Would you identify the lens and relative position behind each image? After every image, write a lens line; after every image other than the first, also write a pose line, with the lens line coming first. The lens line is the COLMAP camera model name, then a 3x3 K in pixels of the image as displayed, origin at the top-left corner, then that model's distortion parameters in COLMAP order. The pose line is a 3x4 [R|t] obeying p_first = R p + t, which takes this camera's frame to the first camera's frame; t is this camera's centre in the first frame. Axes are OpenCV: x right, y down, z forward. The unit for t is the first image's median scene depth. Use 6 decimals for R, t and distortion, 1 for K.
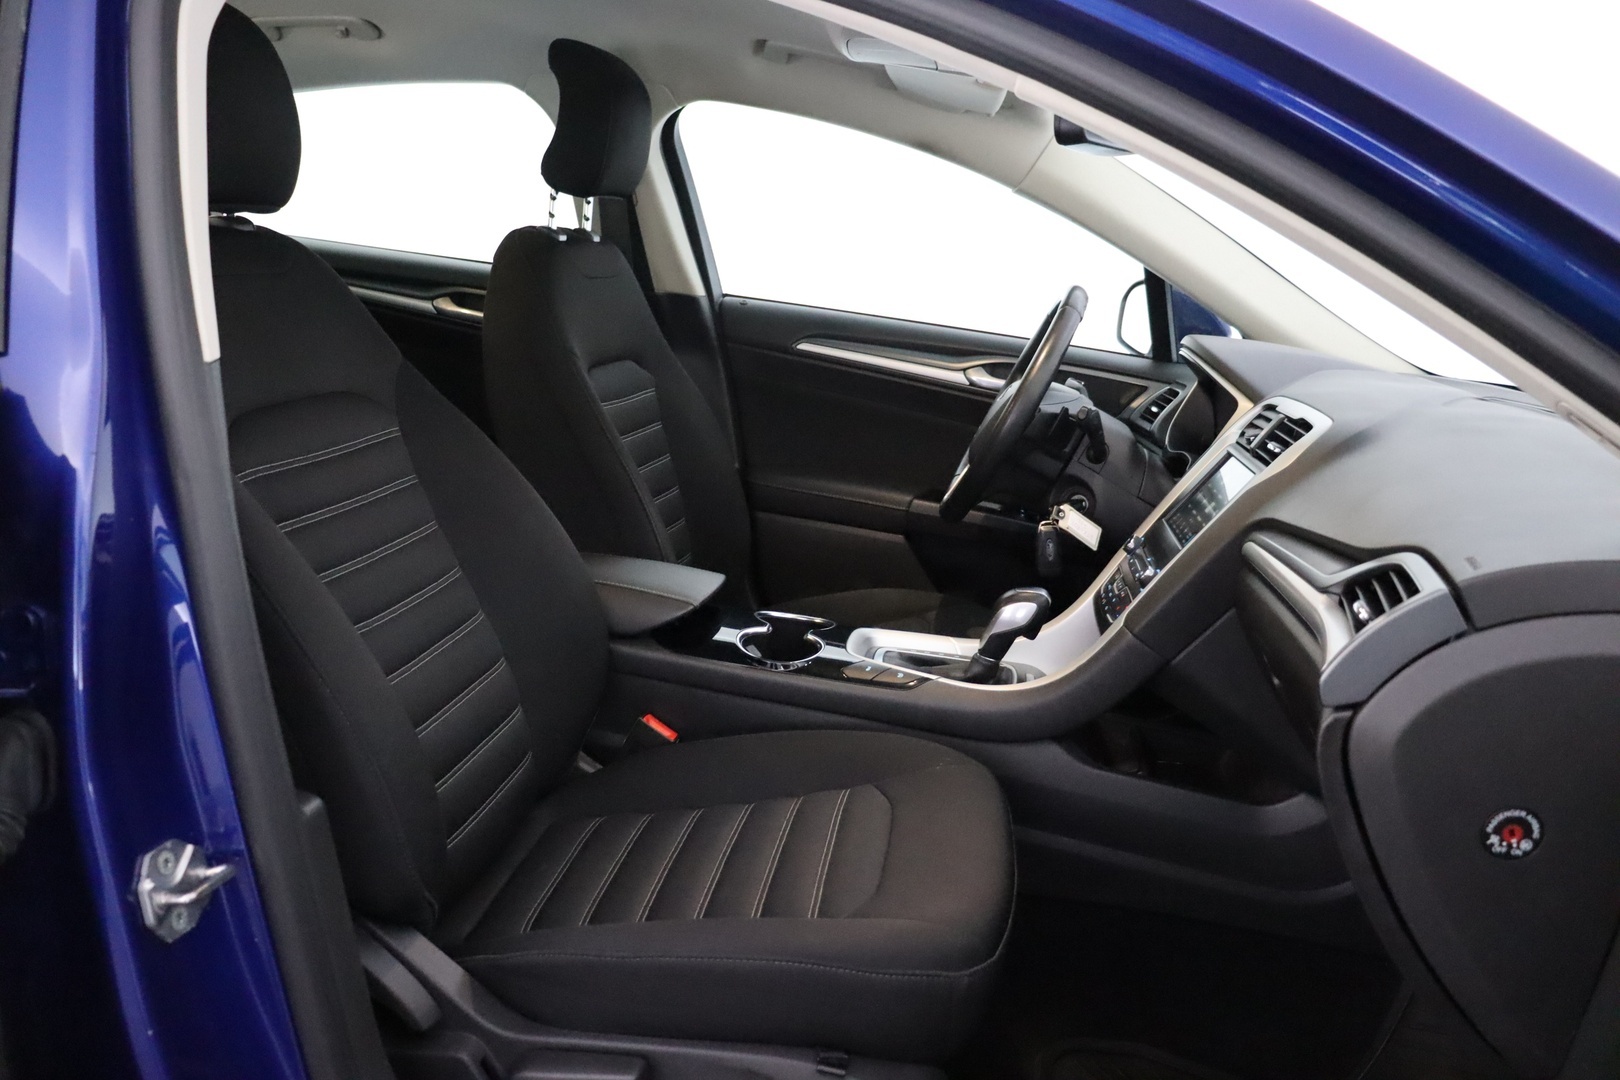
lens RADIAL K [[1403.2, 0, 810.0], [0, 1403.2, 540.0], [0, 0, 1]] dist [-0.009383, 0.004357]
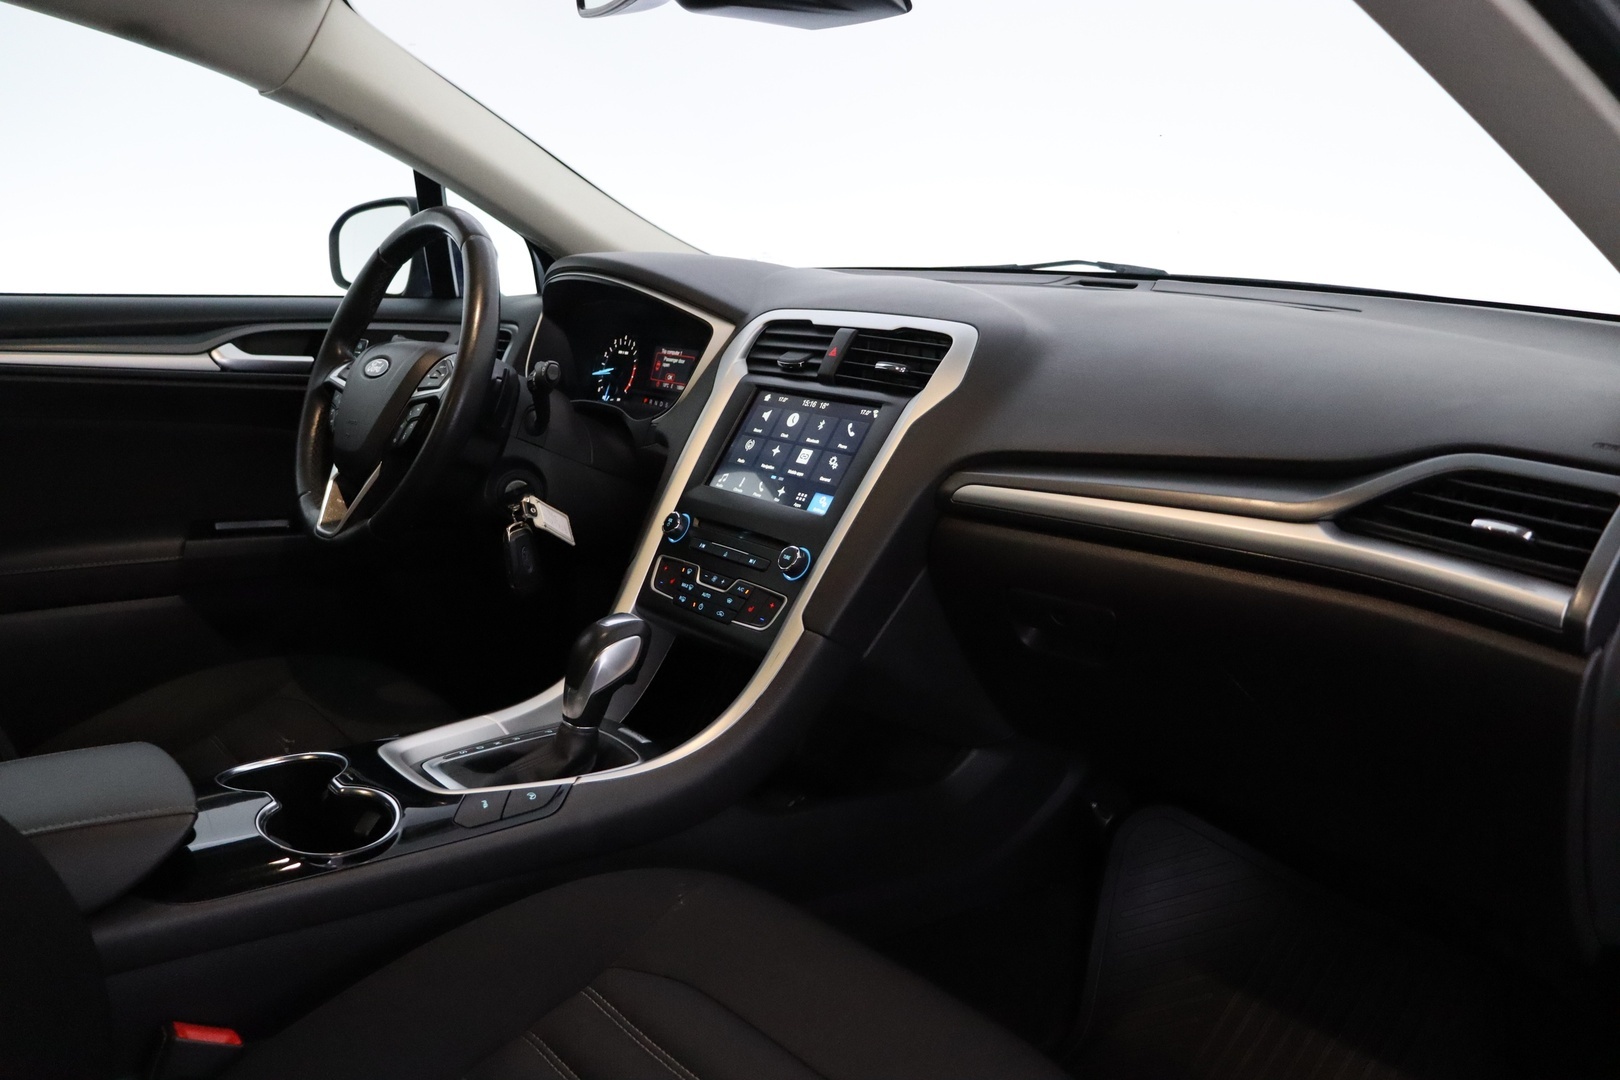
lens RADIAL K [[1403.2, 0, 810.0], [0, 1403.2, 540.0], [0, 0, 1]] dist [-0.009383, 0.004357]
pose [[0.715414, -0.260130, 0.648472, -0.206358], [0.224394, 0.964485, 0.139337, -0.073371], [-0.661687, 0.045830, 0.748378, 0.321648]]
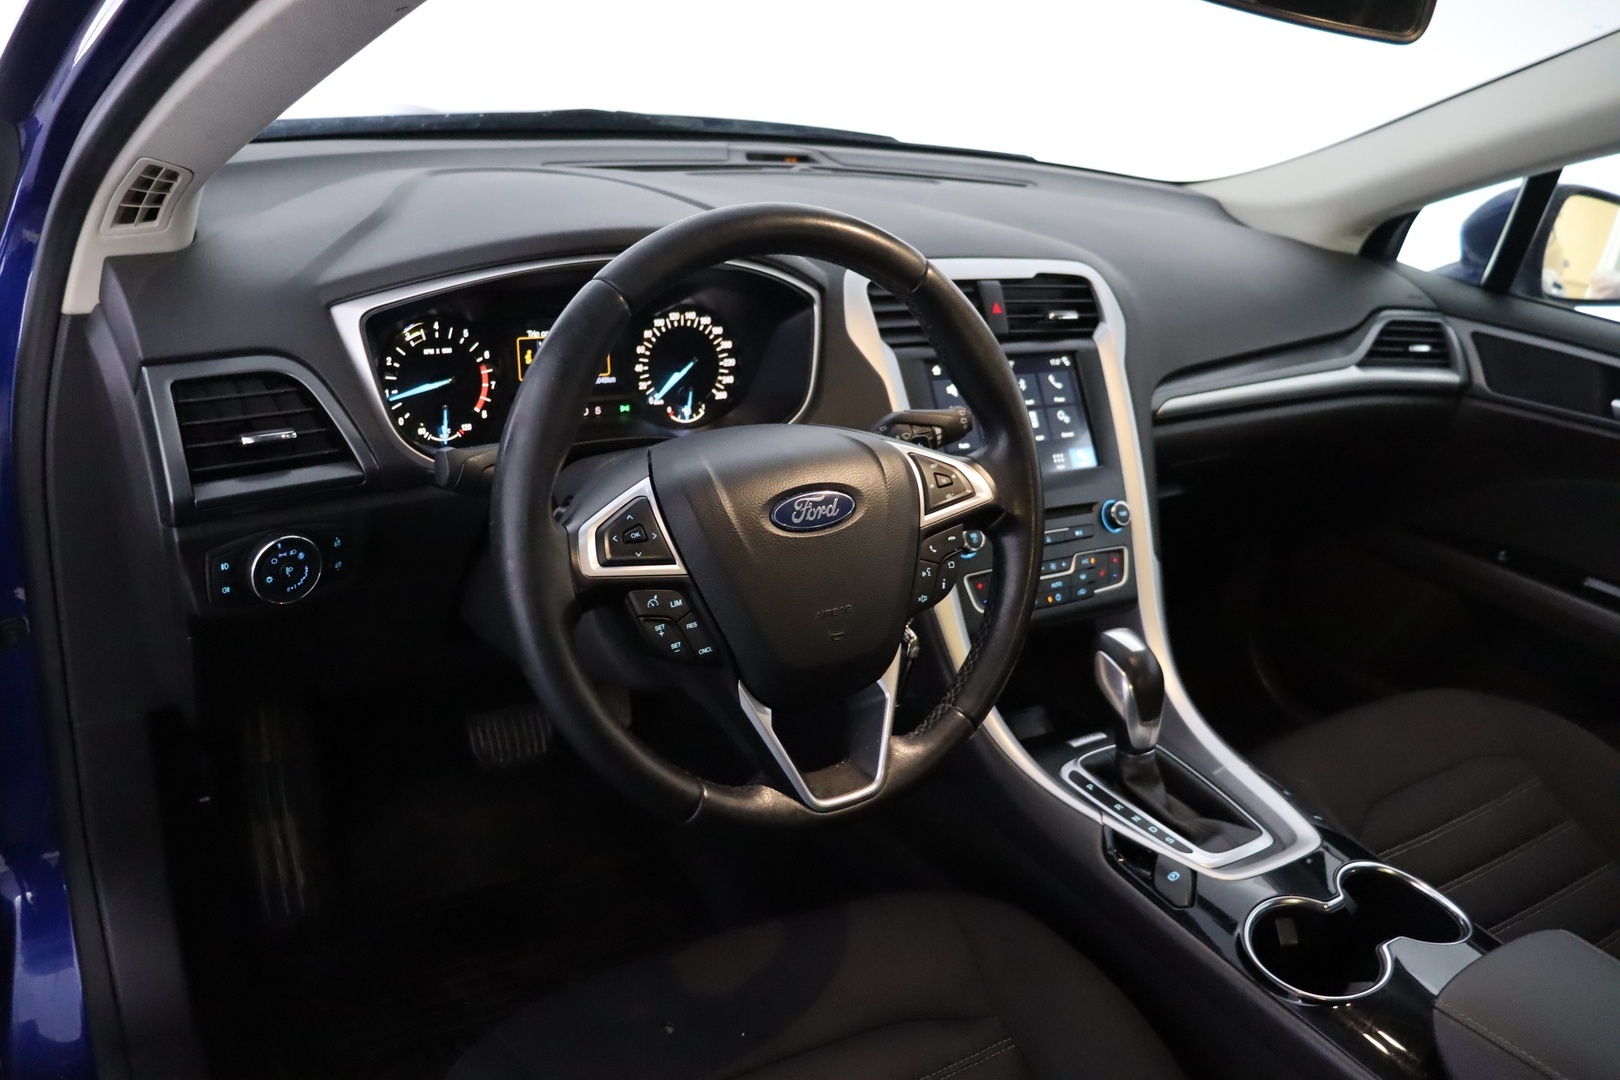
lens RADIAL K [[1403.2, 0, 810.0], [0, 1403.2, 540.0], [0, 0, 1]] dist [-0.009383, 0.004357]
pose [[-0.638523, -0.494131, 0.590019, -0.122662], [-0.067401, 0.799613, 0.596721, -0.366794], [-0.766645, 0.341252, -0.543876, 1.285637]]
